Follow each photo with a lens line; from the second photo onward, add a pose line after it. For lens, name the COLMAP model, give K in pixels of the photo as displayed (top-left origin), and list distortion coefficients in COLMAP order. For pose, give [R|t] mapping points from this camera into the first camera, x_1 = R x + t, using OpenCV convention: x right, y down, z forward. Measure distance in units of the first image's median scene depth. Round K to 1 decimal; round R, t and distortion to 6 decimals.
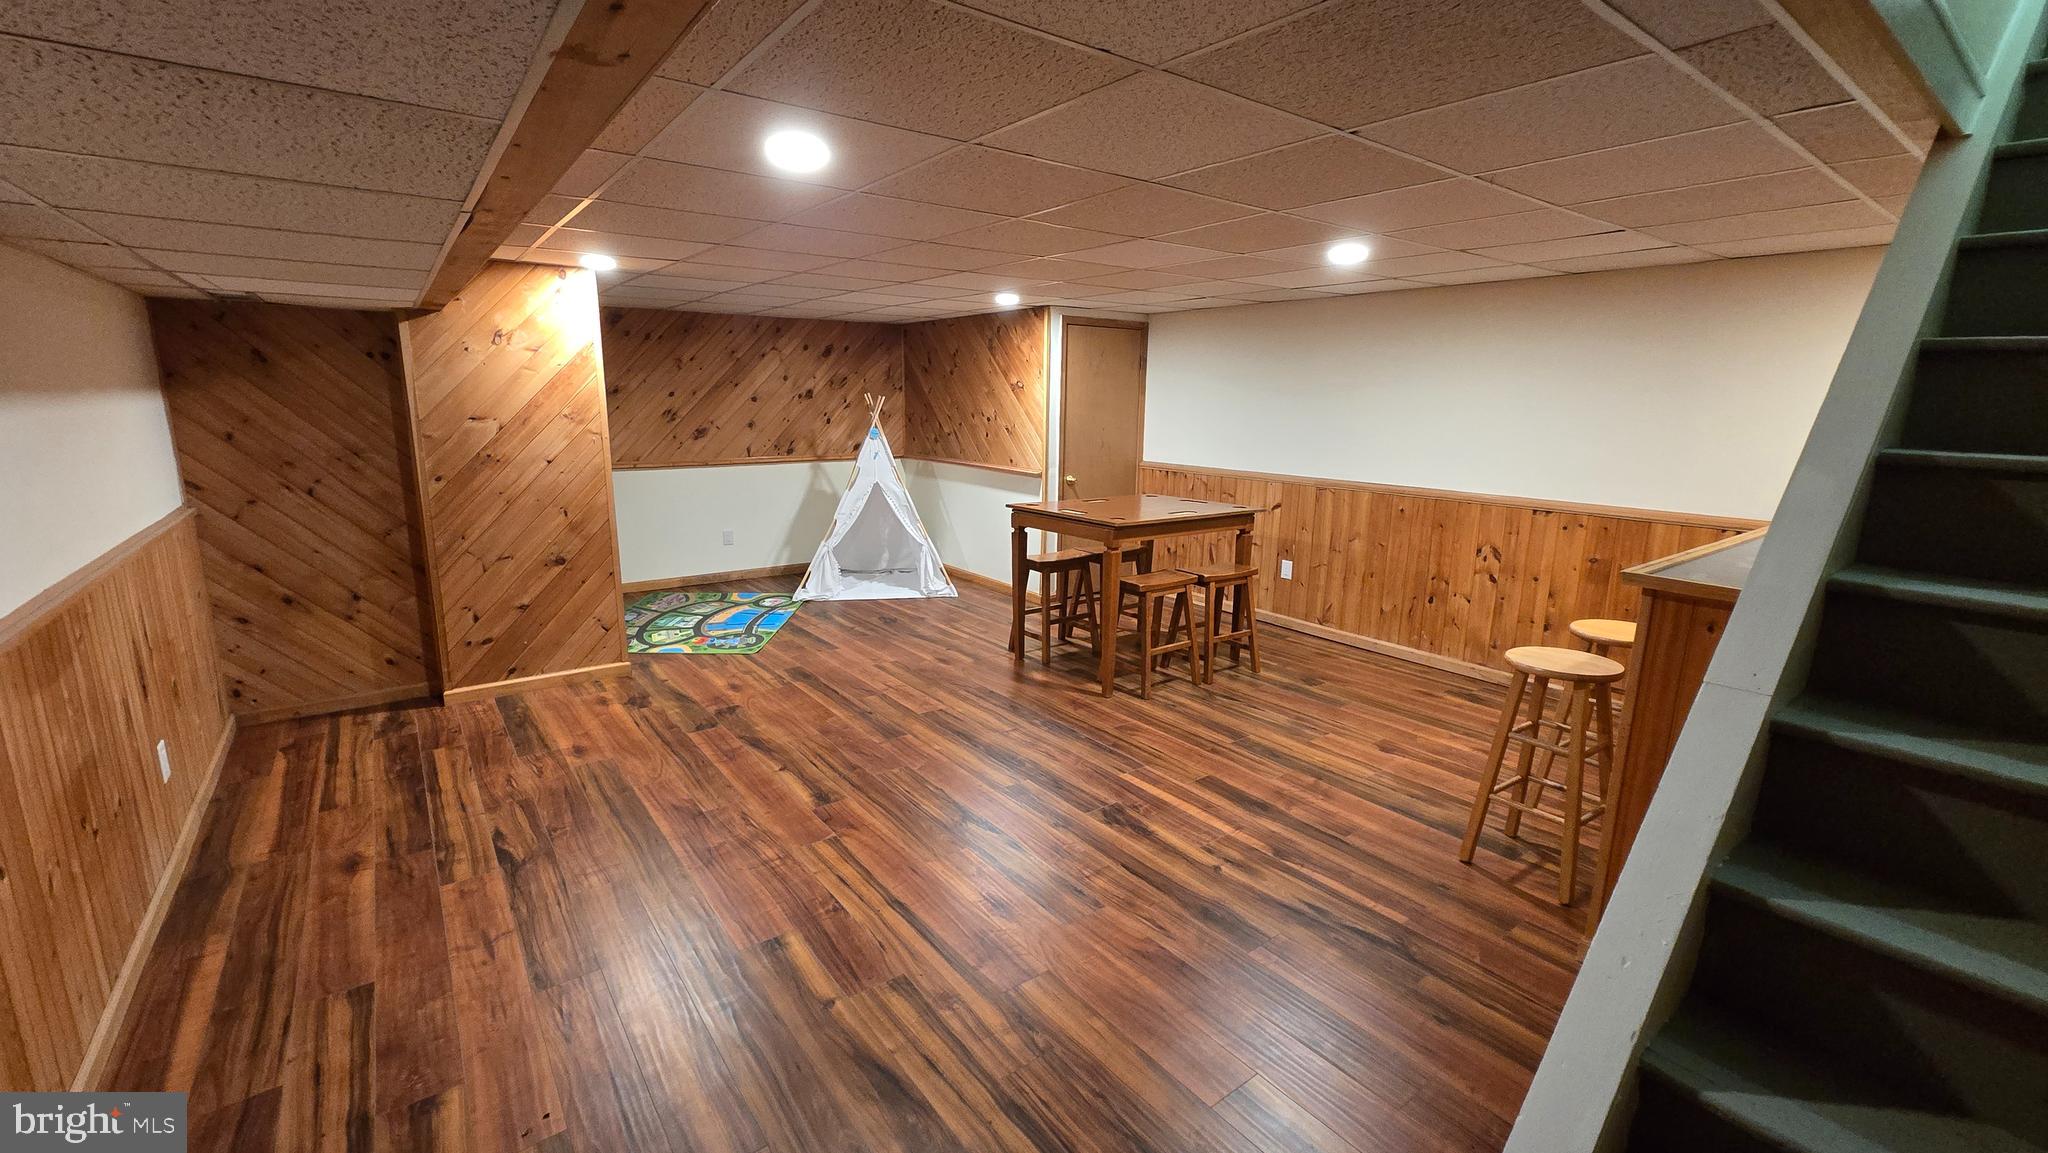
lens RADIAL K [[840.4, 0, 1010.6], [0, 840.4, 569.6], [0, 0, 1]] dist [-0.001697, 0.000565]
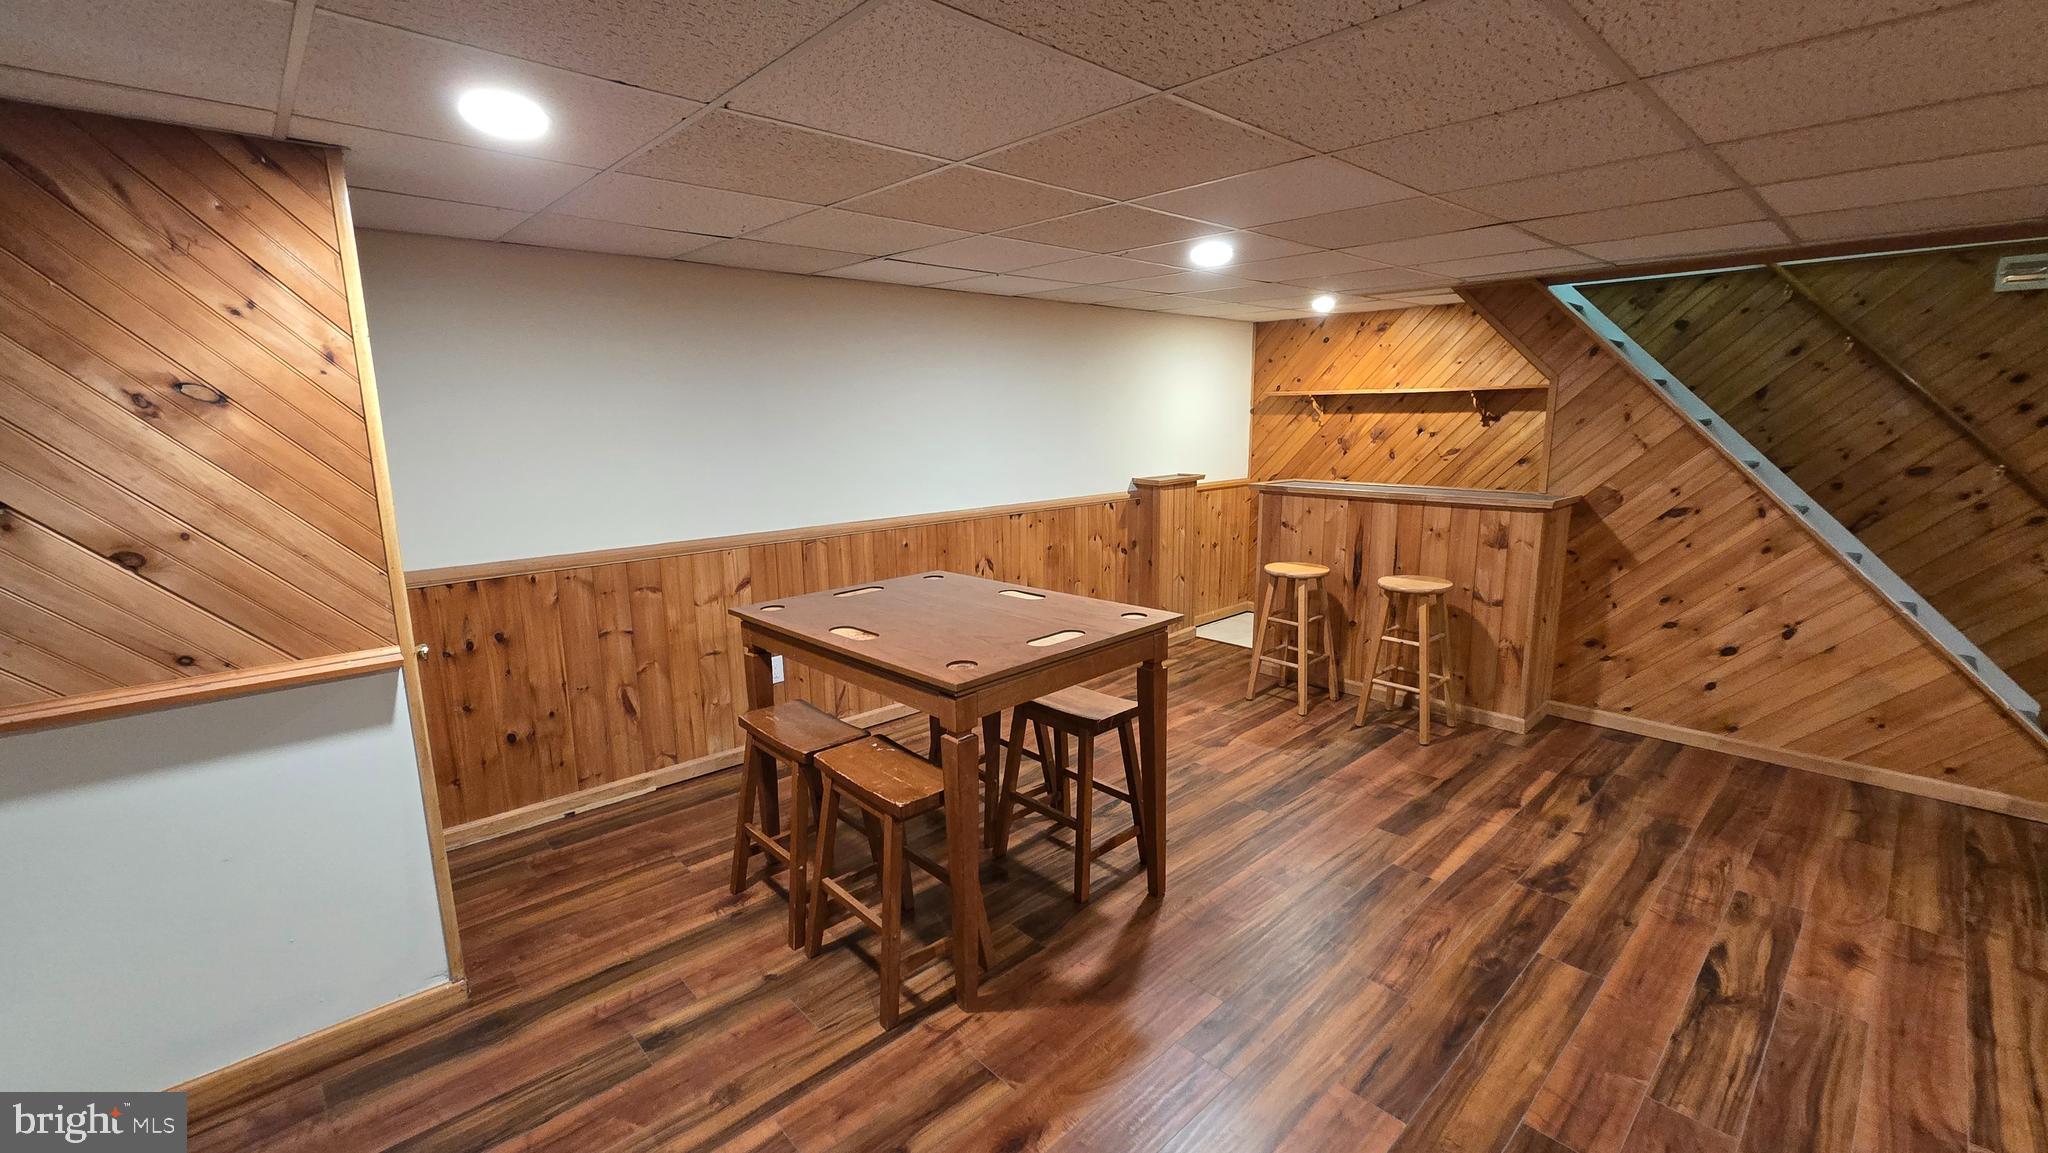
lens RADIAL K [[840.4, 0, 1011.1], [0, 840.4, 581.4], [0, 0, 1]] dist [-0.001697, 0.000565]
pose [[-0.098251, -0.207851, 0.973214, -0.583080], [0.216164, 0.950138, 0.224746, -0.312644], [-0.971401, 0.232455, -0.048422, 1.459476]]
